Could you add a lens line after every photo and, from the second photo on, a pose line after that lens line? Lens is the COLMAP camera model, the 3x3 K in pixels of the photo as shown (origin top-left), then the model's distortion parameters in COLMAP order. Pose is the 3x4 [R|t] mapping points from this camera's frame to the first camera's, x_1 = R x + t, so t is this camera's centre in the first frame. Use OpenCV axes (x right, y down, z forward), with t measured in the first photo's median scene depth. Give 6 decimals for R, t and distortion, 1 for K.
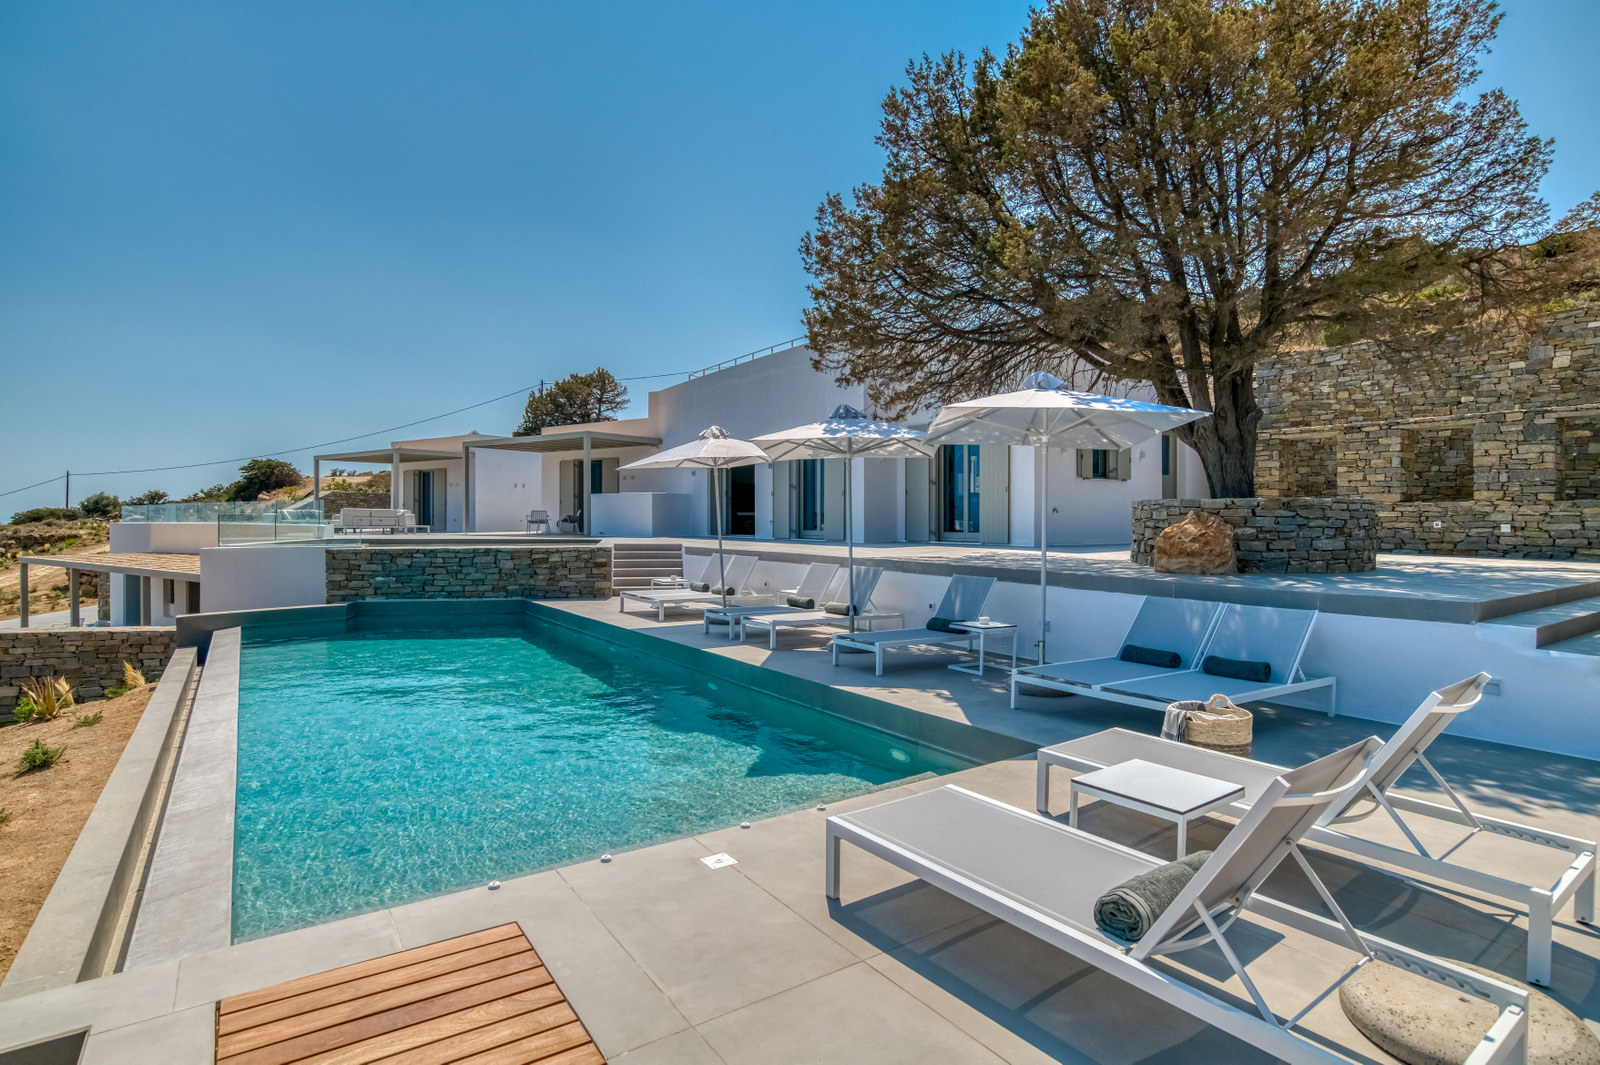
lens RADIAL K [[823.8, 0, 779.2], [0, 823.8, 528.8], [0, 0, 1]] dist [-0.028671, 0.000725]
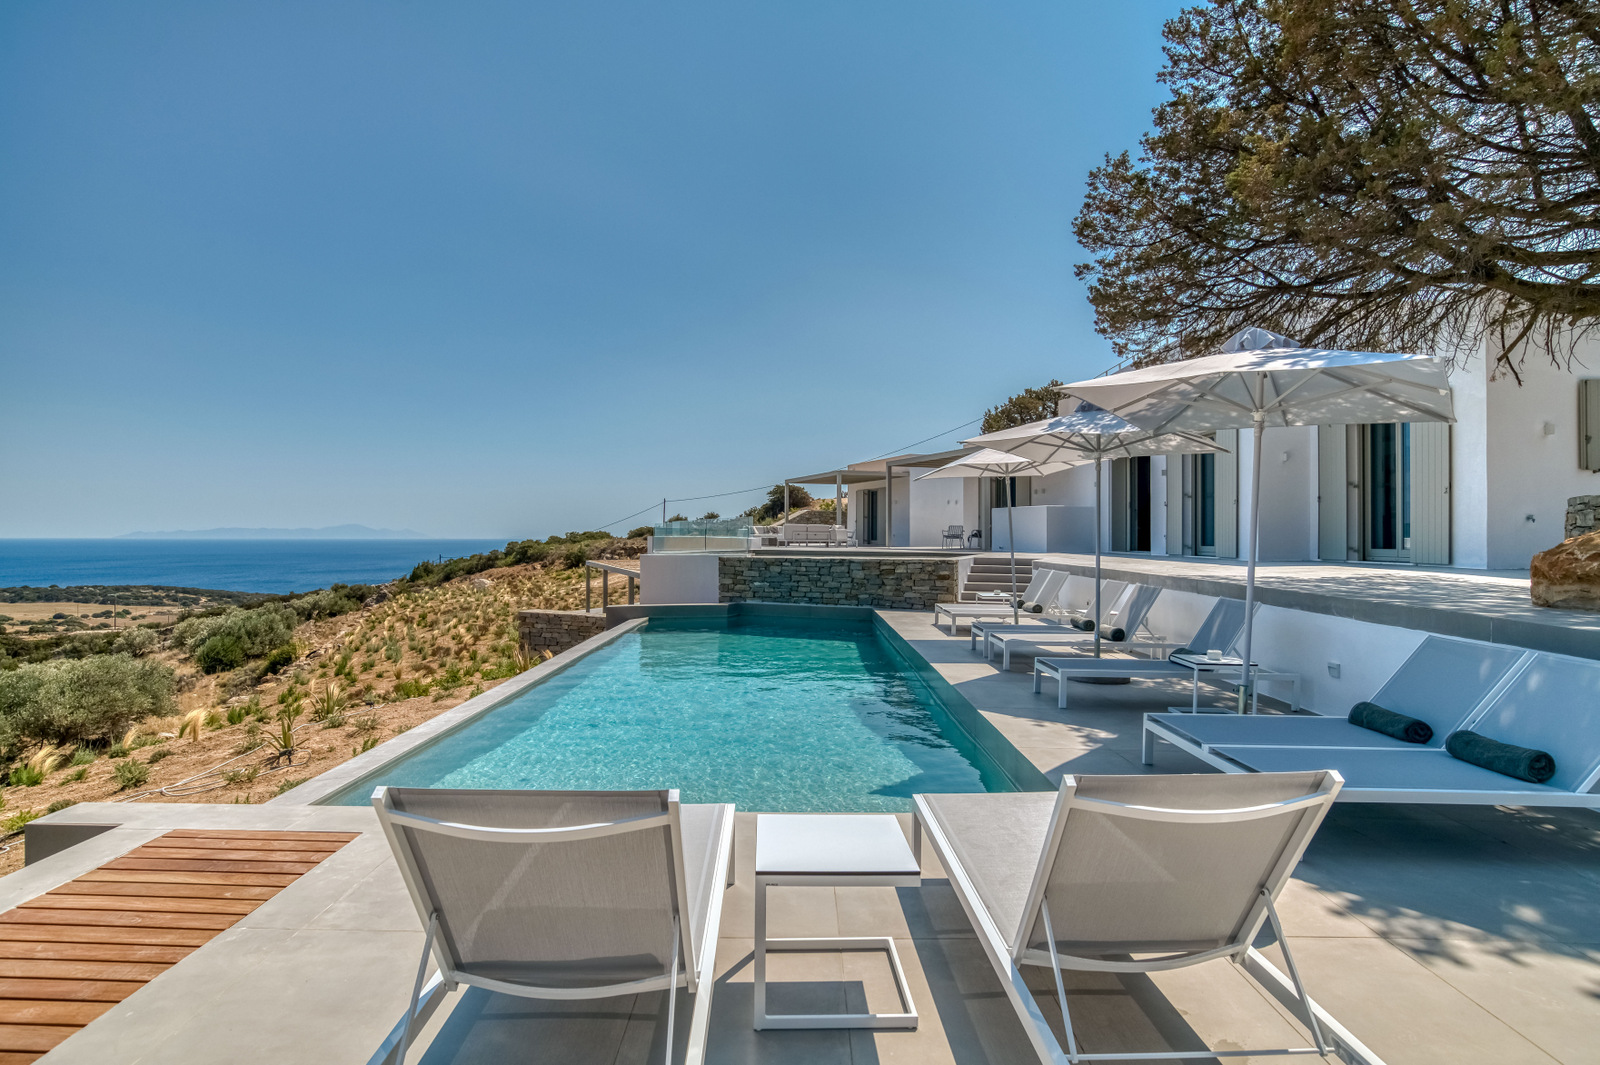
lens RADIAL K [[823.8, 0, 779.2], [0, 823.8, 528.8], [0, 0, 1]] dist [-0.028671, 0.000725]
pose [[0.814927, -0.002421, -0.579558, 0.202051], [-0.010869, 0.999752, -0.019458, 0.006335], [0.579461, 0.022156, 0.814699, 0.073464]]
